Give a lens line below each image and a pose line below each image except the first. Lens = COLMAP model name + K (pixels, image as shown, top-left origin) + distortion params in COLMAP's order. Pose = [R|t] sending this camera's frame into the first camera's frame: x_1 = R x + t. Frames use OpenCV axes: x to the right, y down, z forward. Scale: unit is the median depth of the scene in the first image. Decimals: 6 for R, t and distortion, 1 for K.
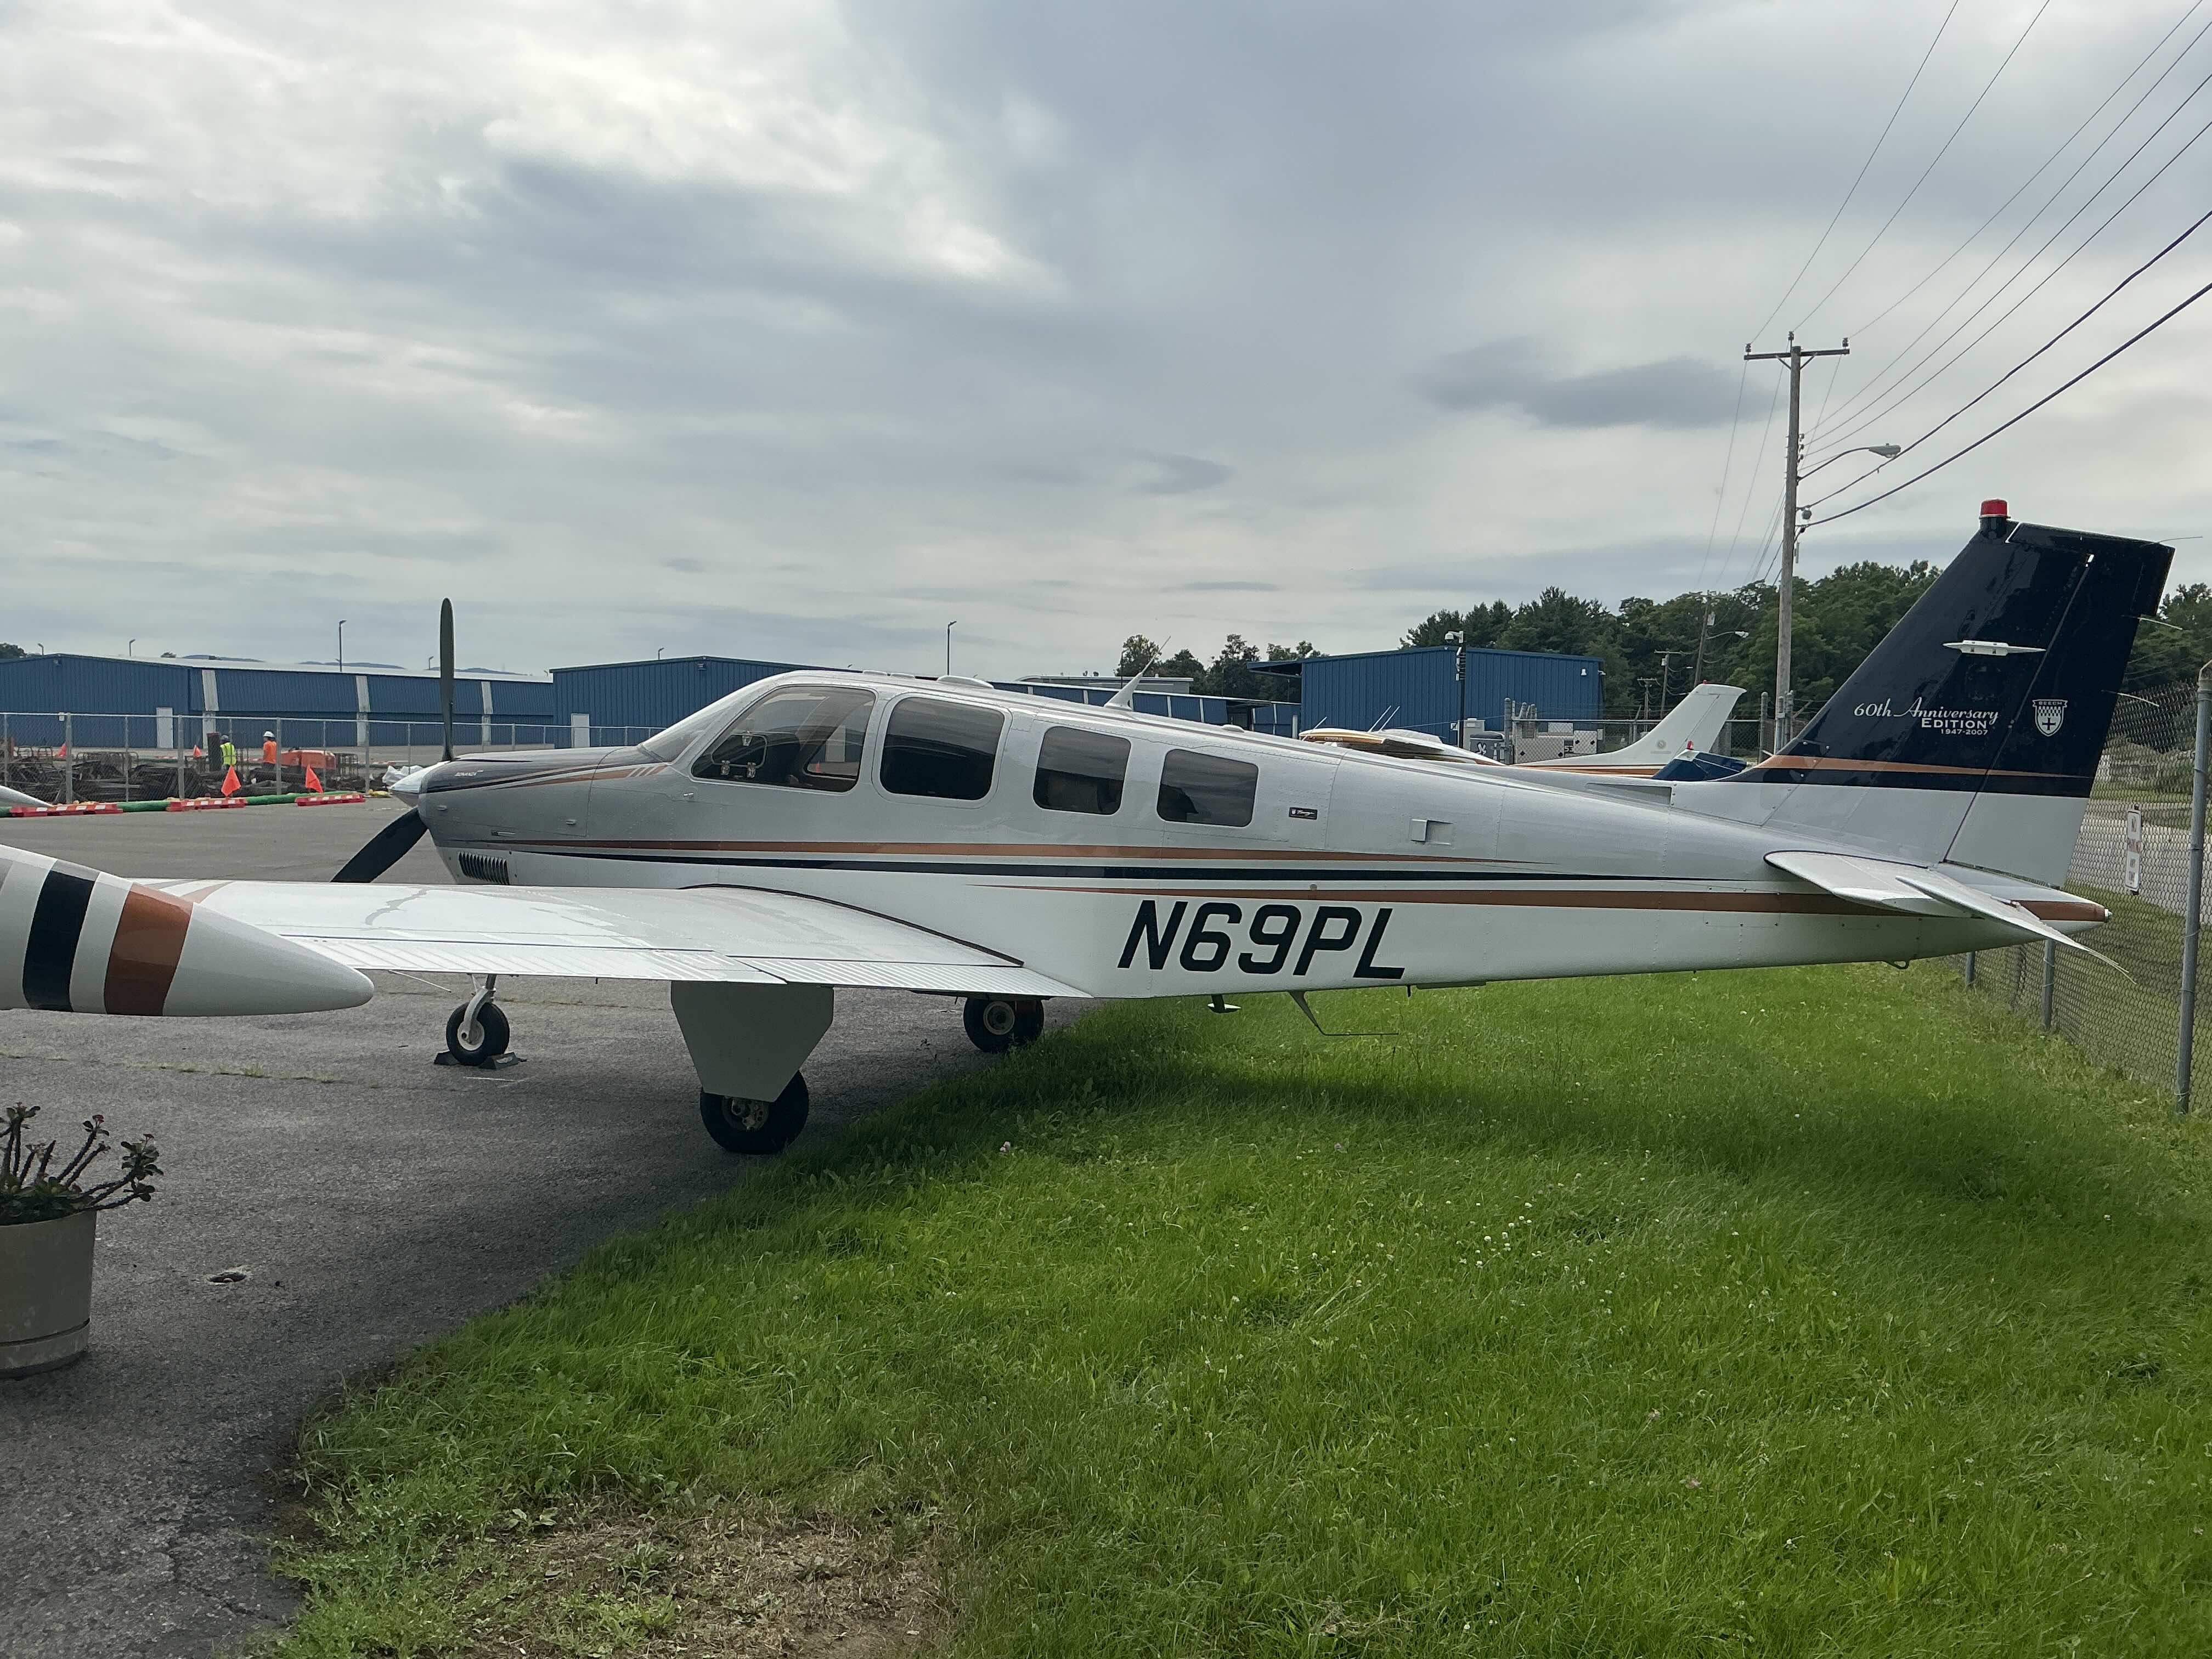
lens RADIAL K [[1841.3, 0, 1114.8], [0, 1841.3, 874.2], [0, 0, 1]] dist [0.128471, -0.253593]
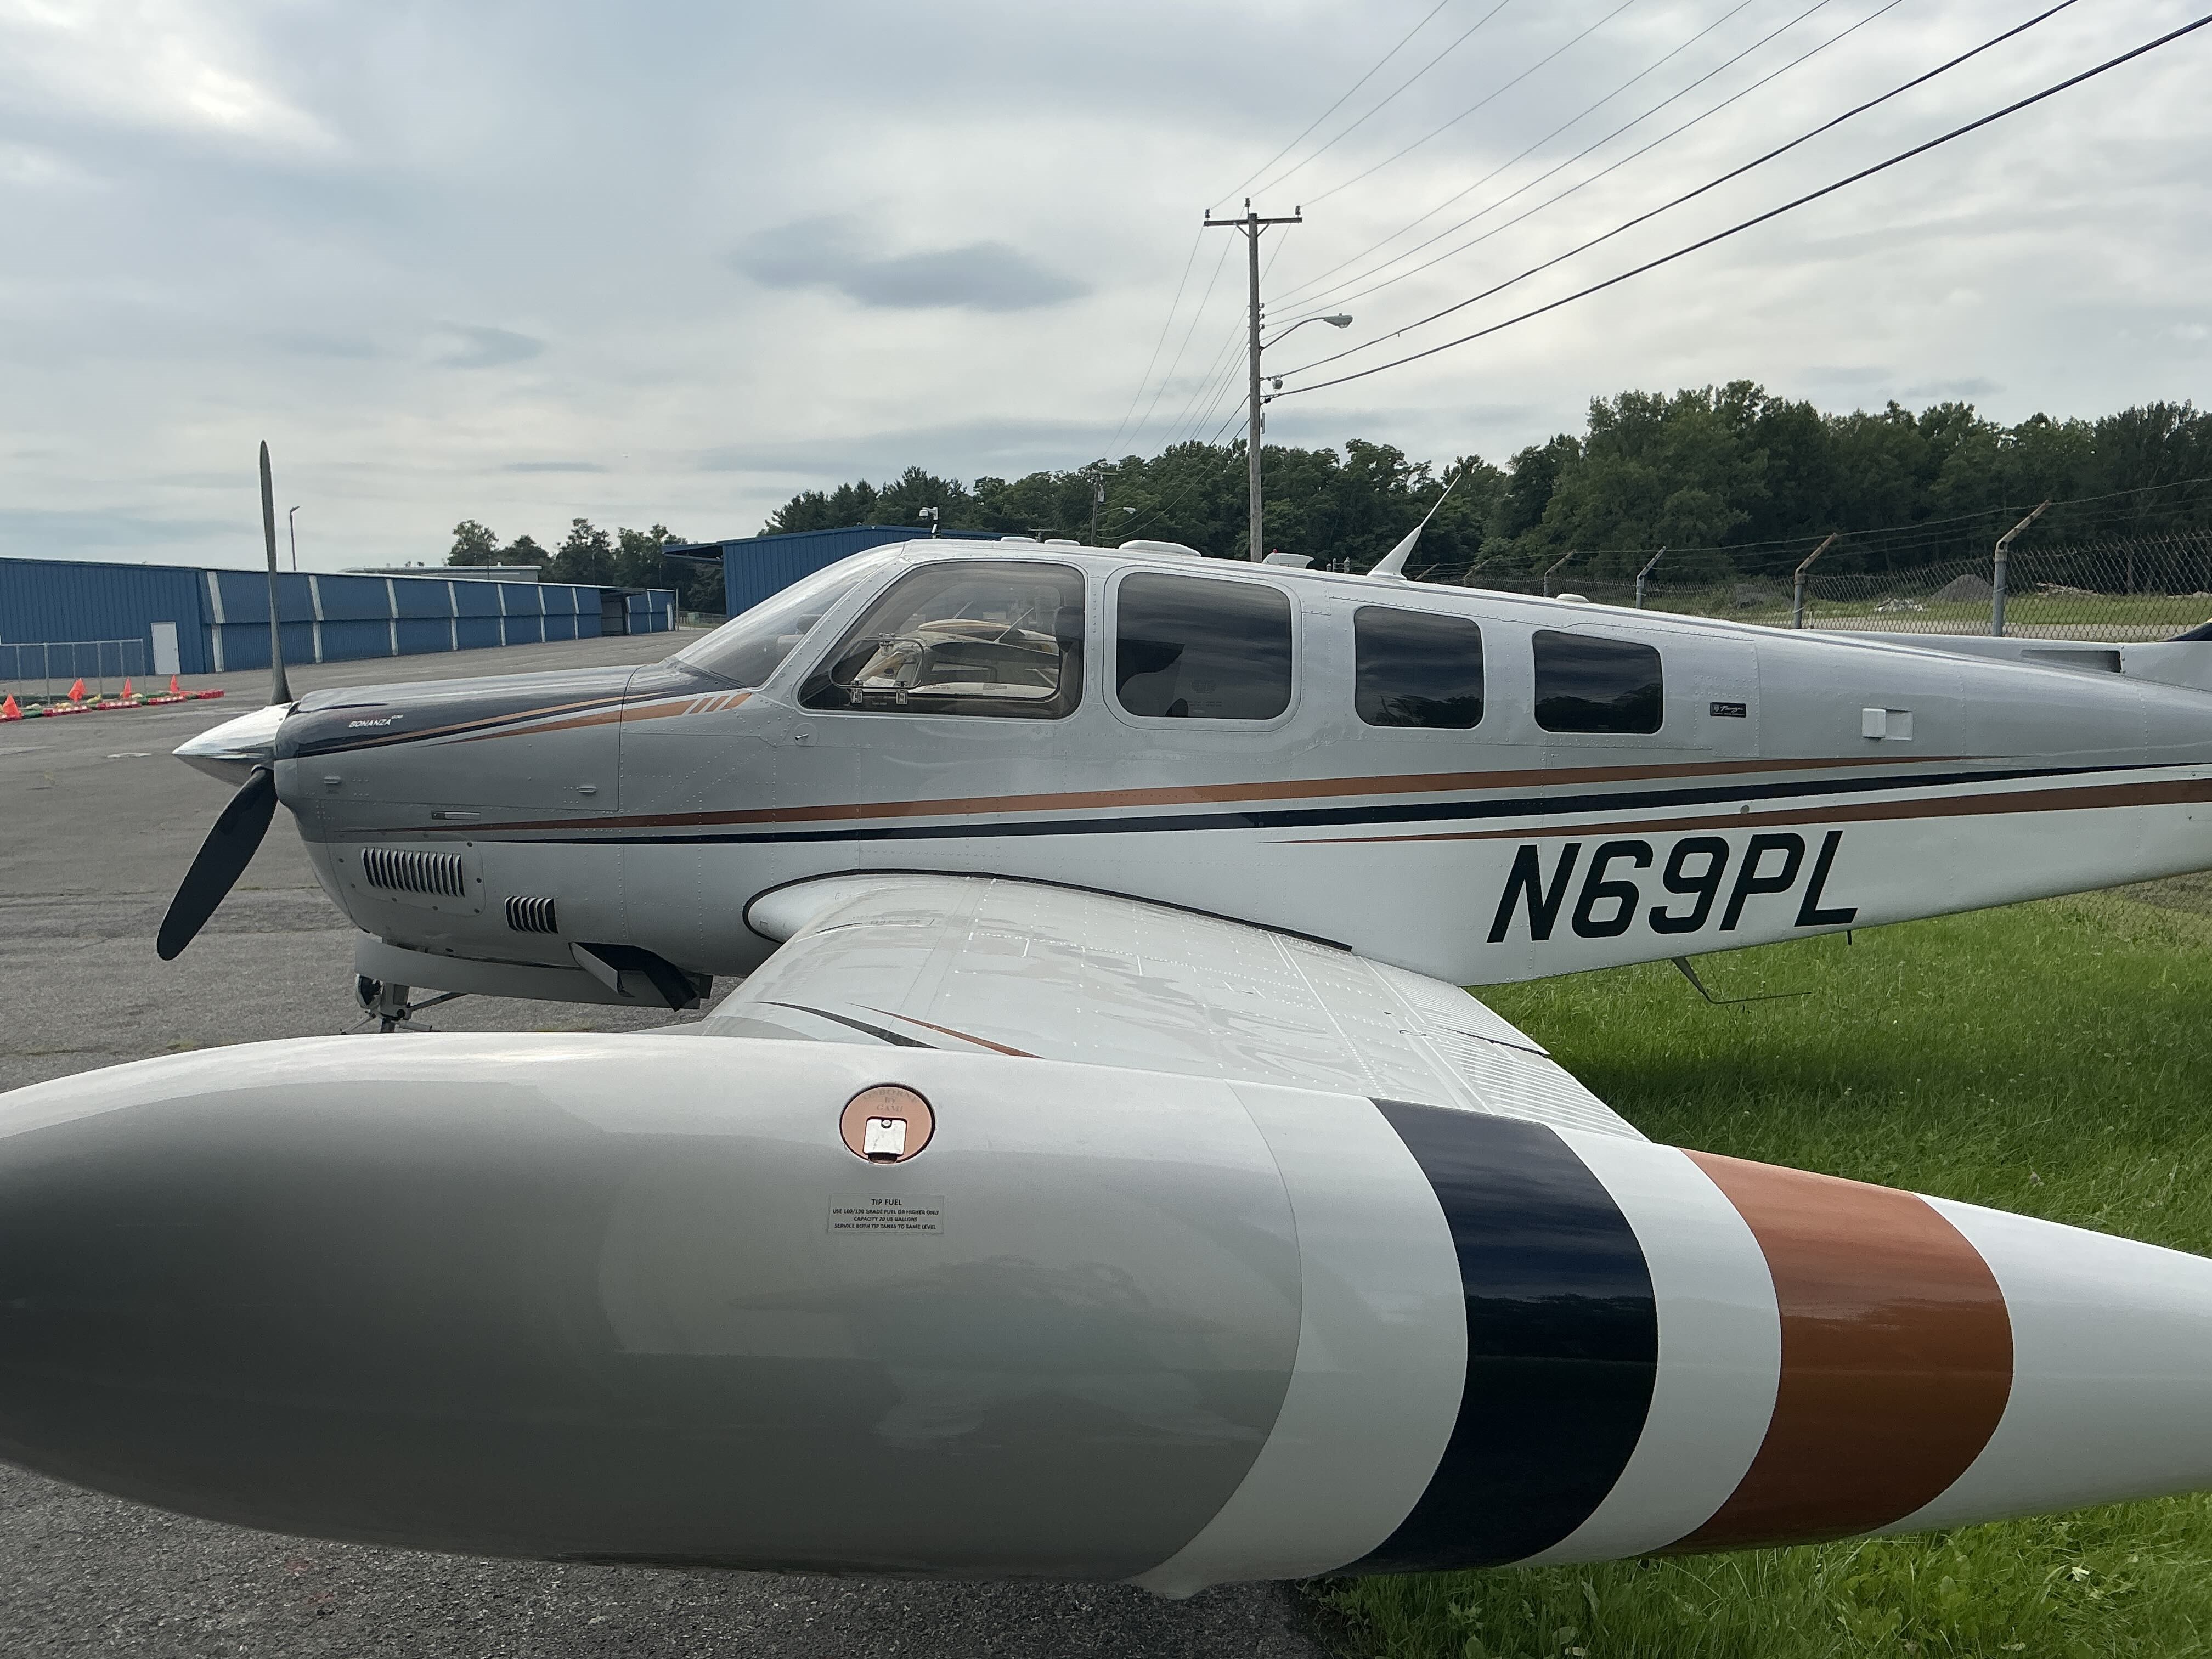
lens RADIAL K [[1841.3, 0, 1100.6], [0, 1841.3, 856.9], [0, 0, 1]] dist [0.128471, -0.253593]
pose [[0.942130, -0.082339, 0.324979, -0.066744], [0.065162, 0.995858, 0.063409, -0.006727], [-0.328854, -0.038563, 0.943593, 0.068589]]
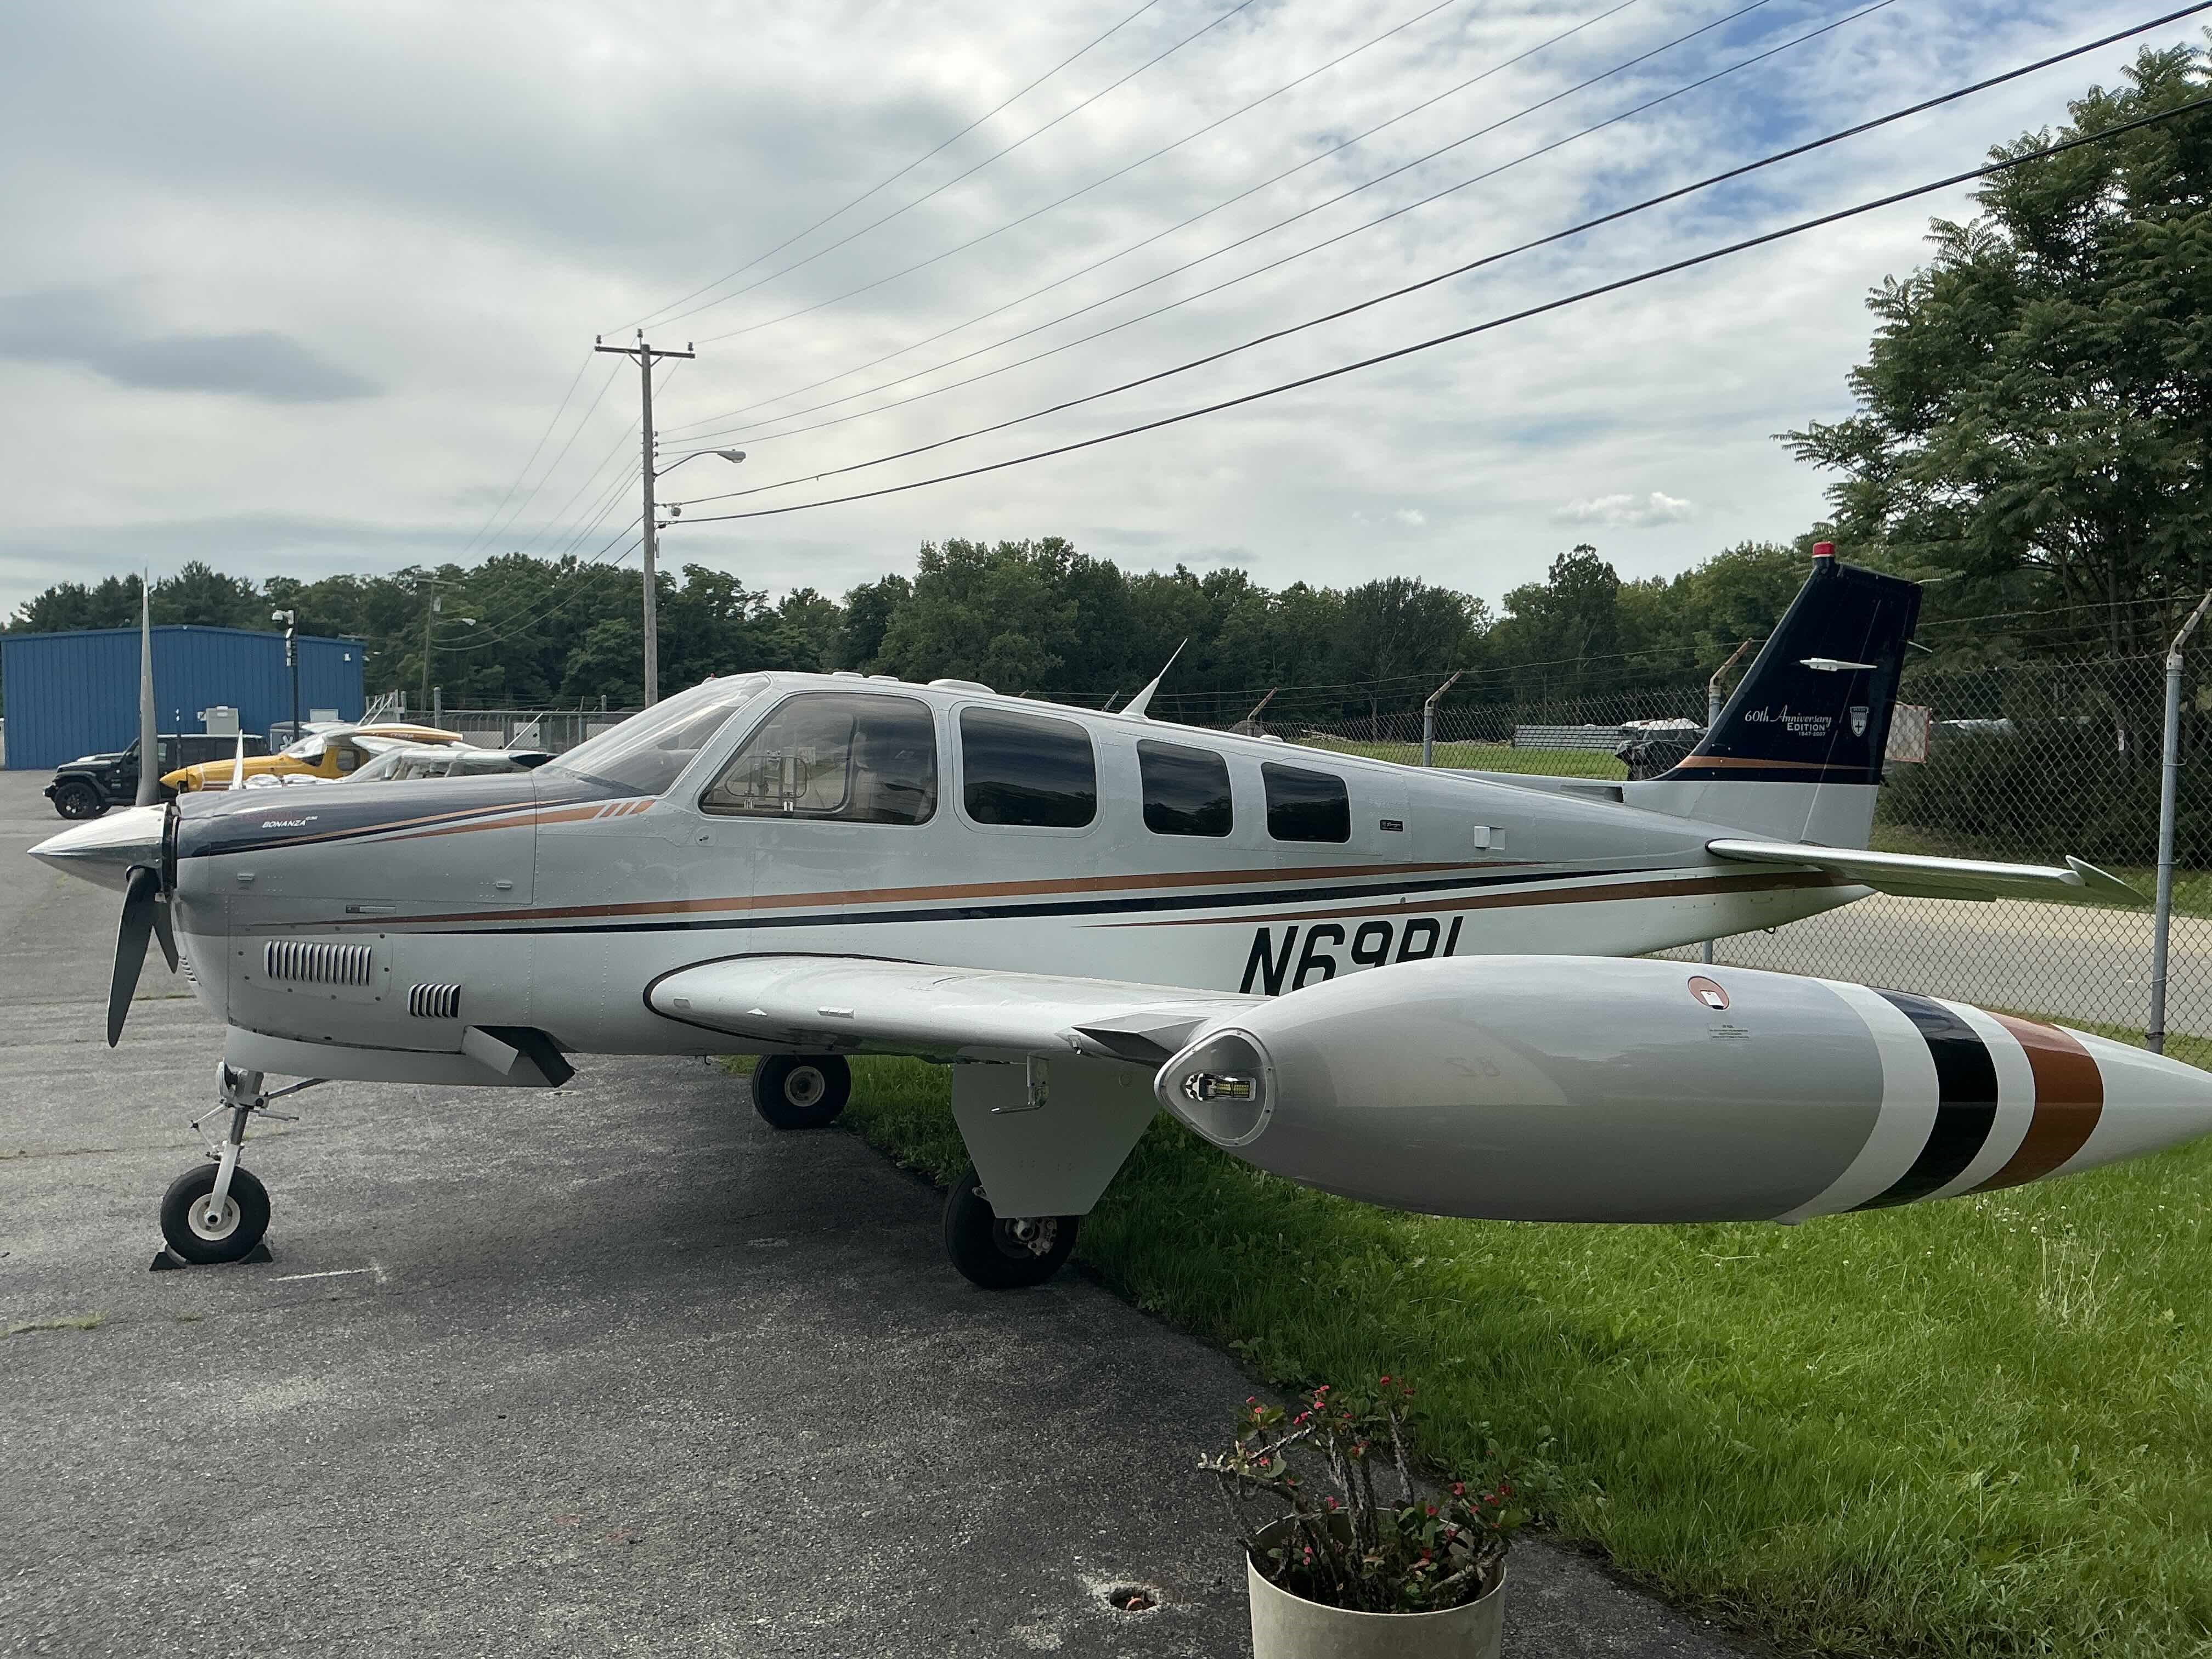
lens RADIAL K [[1841.3, 0, 1110.6], [0, 1841.3, 866.5], [0, 0, 1]] dist [0.128471, -0.253593]
pose [[0.763460, -0.059242, 0.643132, -0.113515], [0.057265, 0.998072, 0.023958, -0.007675], [-0.643312, 0.018538, 0.765380, 0.062439]]
